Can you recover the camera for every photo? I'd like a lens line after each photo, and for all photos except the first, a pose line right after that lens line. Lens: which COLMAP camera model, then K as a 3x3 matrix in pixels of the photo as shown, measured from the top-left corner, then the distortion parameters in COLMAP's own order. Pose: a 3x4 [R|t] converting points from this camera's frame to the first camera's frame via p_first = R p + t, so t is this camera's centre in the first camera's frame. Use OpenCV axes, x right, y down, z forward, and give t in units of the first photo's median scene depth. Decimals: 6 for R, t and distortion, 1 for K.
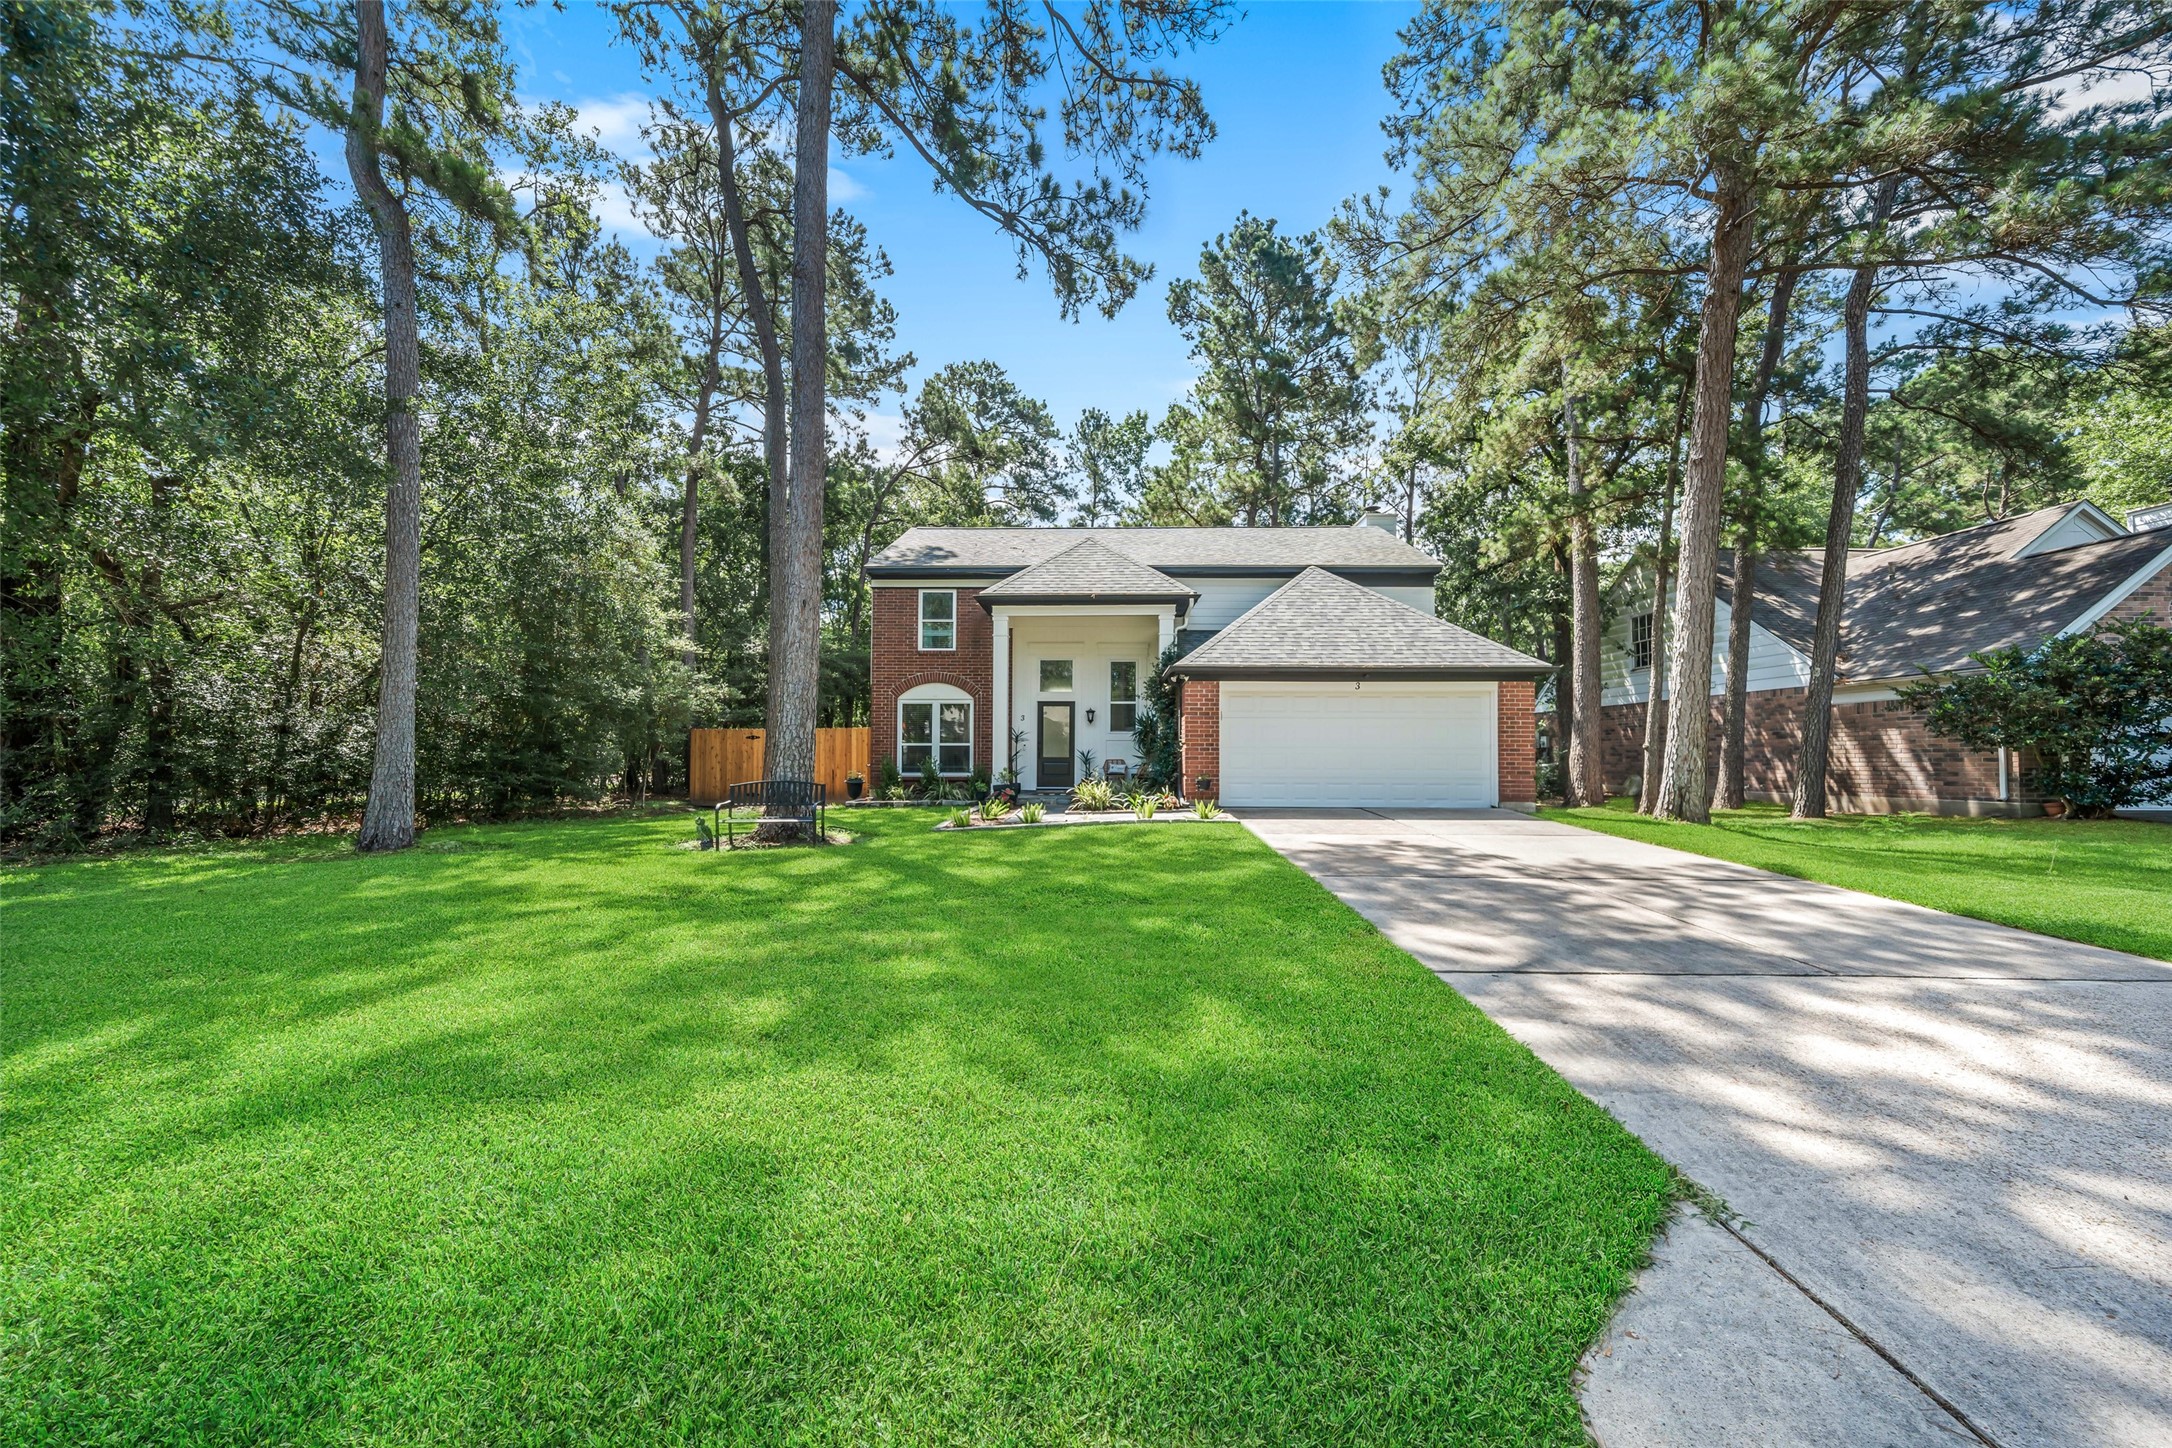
lens RADIAL K [[788.6, 0, 1075.7], [0, 788.6, 724.9], [0, 0, 1]] dist [-0.001395, -0.000099]
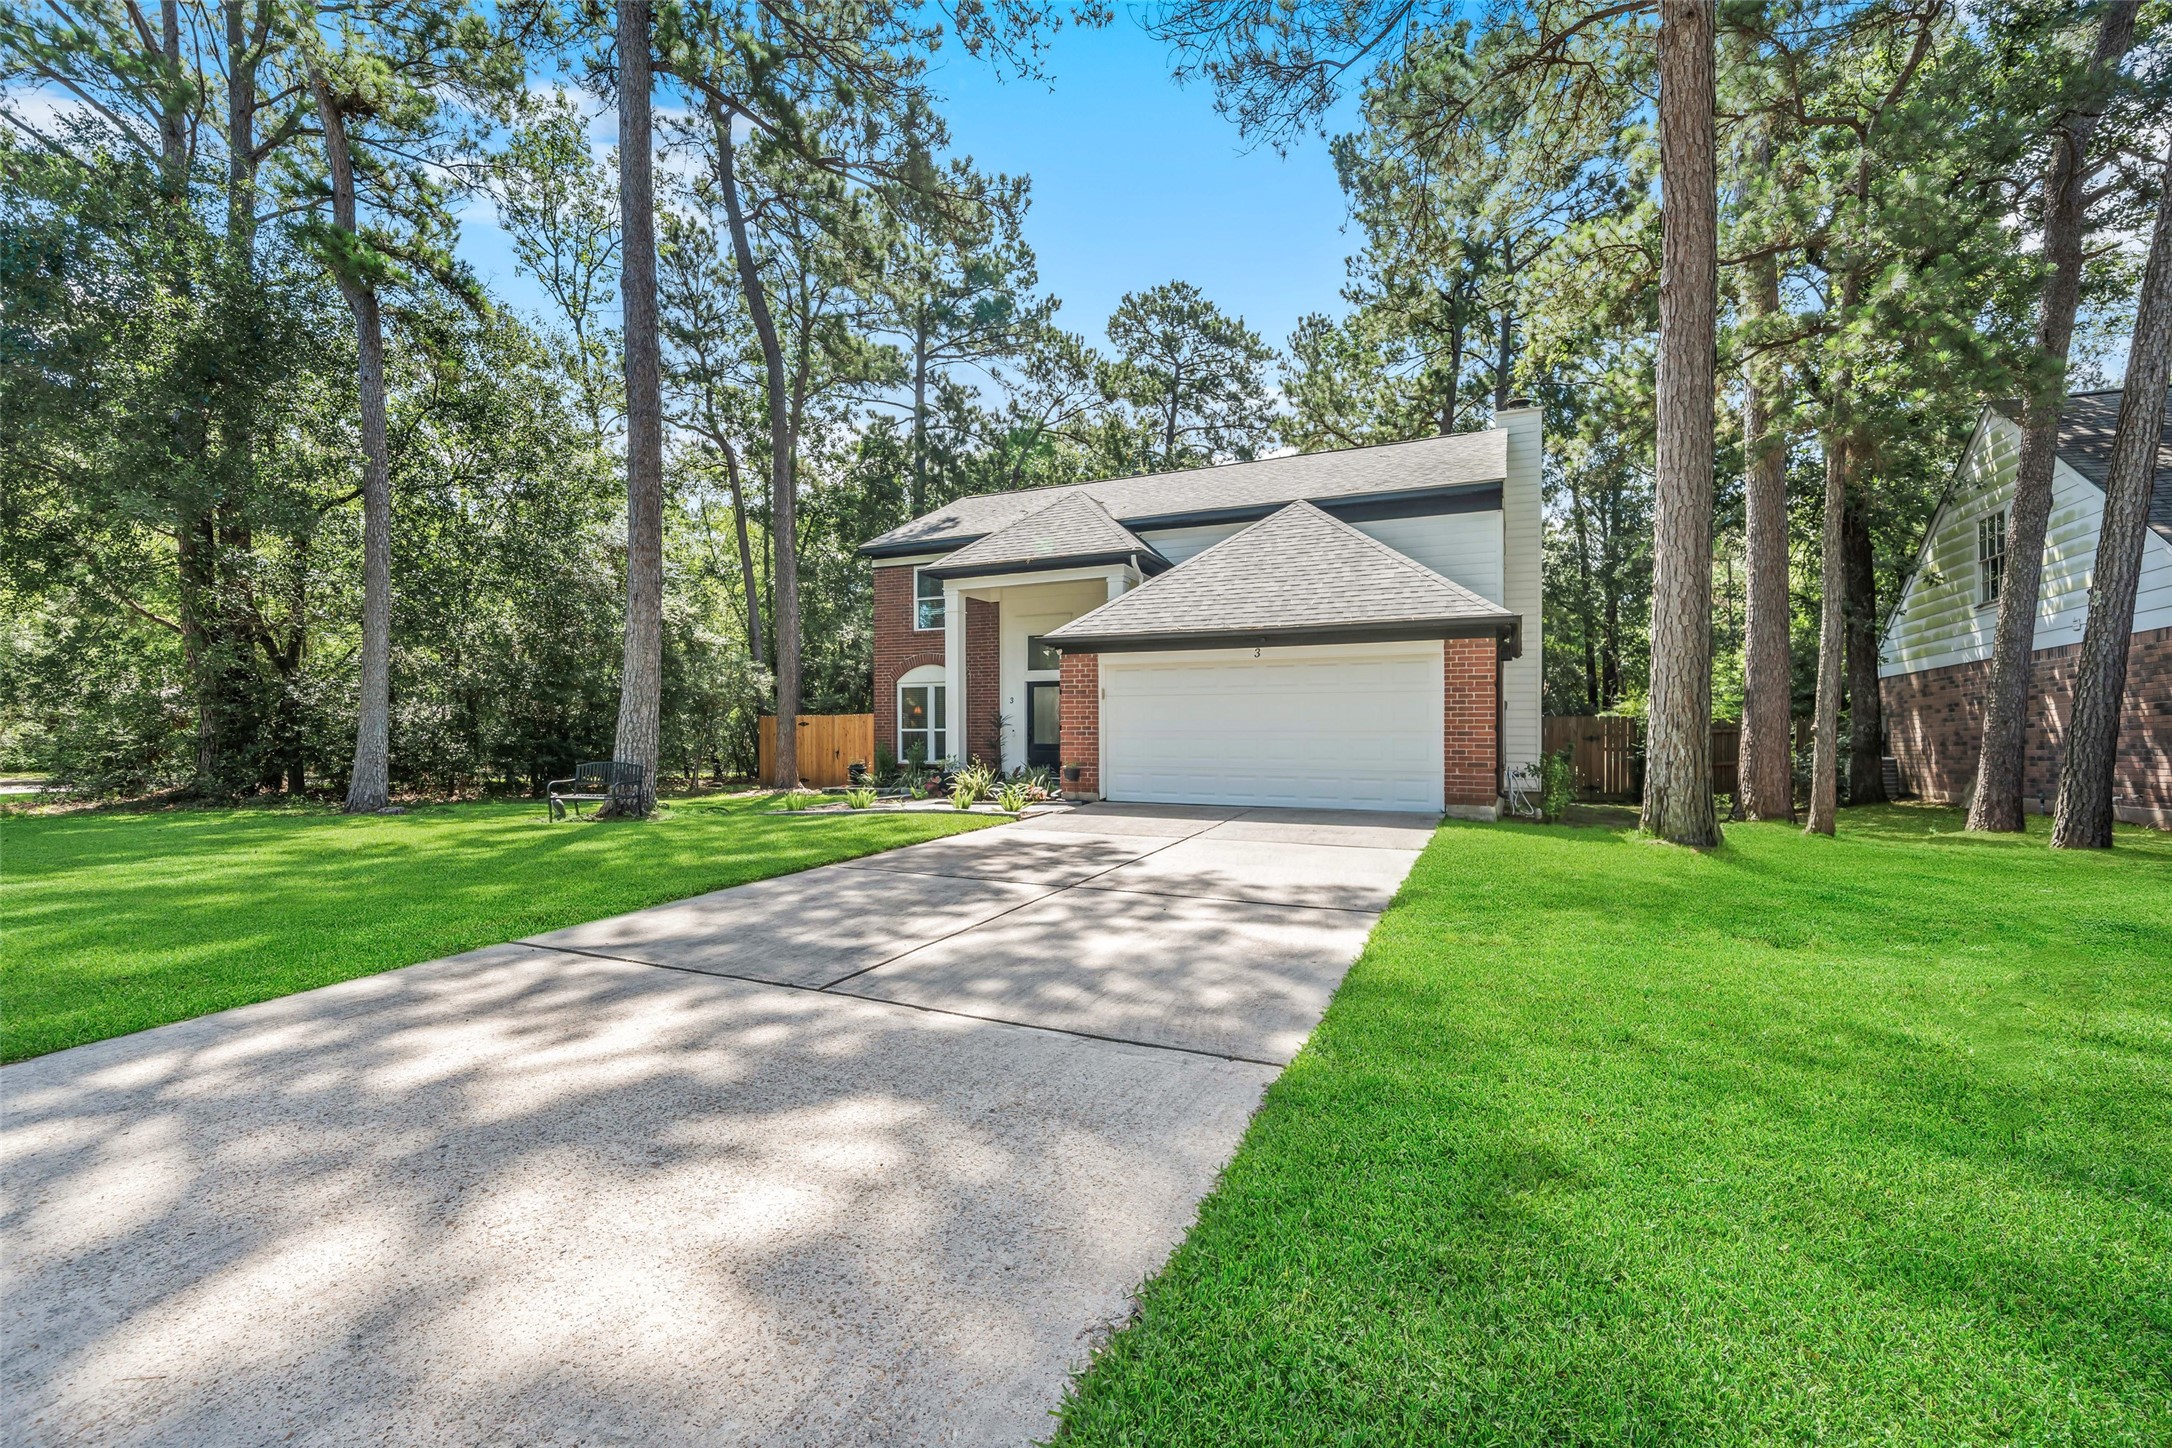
lens RADIAL K [[929.9, 0, 1084.2], [0, 929.9, 734.0], [0, 0, 1]] dist [-0.000940, -0.000003]
pose [[0.912356, -0.001807, -0.409394, 0.475134], [0.012557, 0.999643, 0.023572, 0.006083], [0.409206, -0.026646, 0.912053, 0.060975]]
